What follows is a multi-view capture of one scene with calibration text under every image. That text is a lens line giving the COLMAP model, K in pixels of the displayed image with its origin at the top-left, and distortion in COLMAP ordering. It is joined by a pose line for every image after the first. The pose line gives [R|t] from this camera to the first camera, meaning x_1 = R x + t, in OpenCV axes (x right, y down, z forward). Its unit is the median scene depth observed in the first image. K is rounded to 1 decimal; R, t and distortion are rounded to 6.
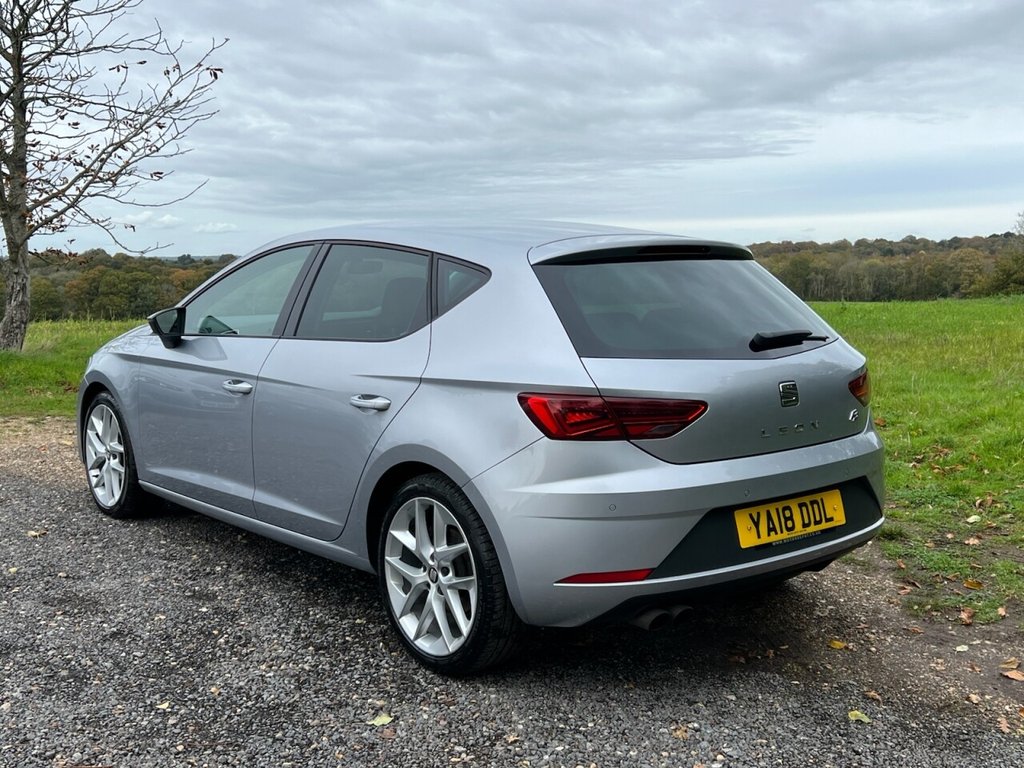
lens RADIAL K [[1149.9, 0, 503.3], [0, 1149.9, 400.6], [0, 0, 1]] dist [0.128830, -0.311232]
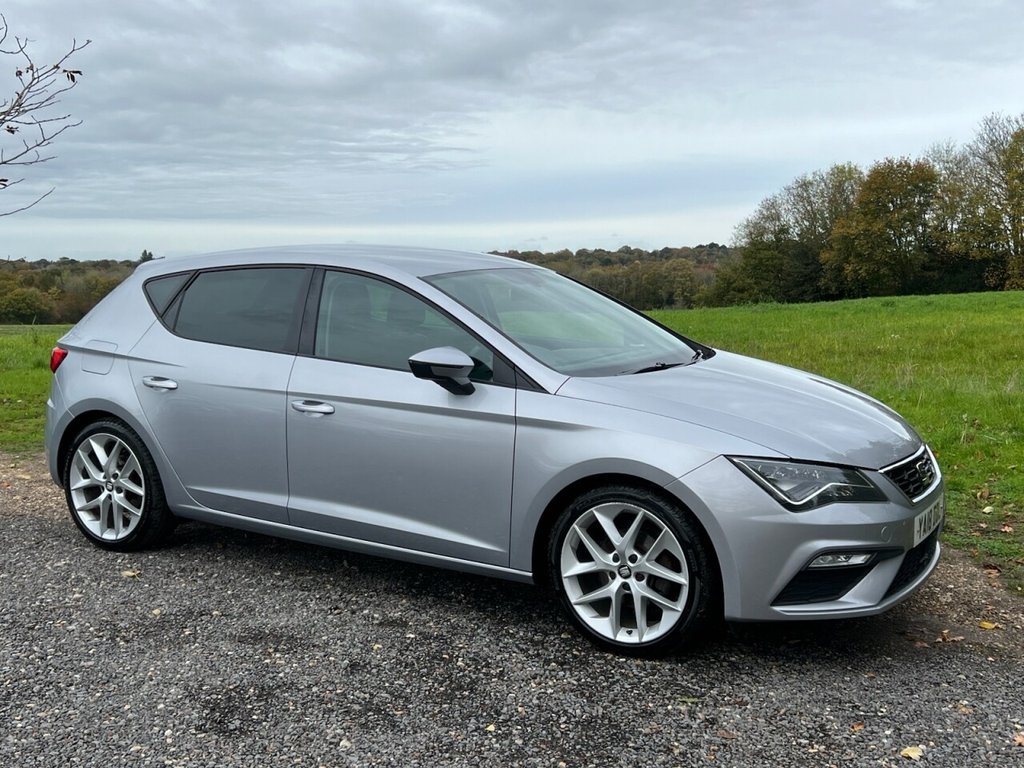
lens RADIAL K [[1162.5, 0, 514.3], [0, 1162.5, 384.6], [0, 0, 1]] dist [0.143117, -0.372398]
pose [[0.970696, -0.024078, 0.239101, -0.414210], [0.029206, 0.999413, -0.017925, -0.017117], [-0.238529, 0.024383, 0.970829, -0.012459]]
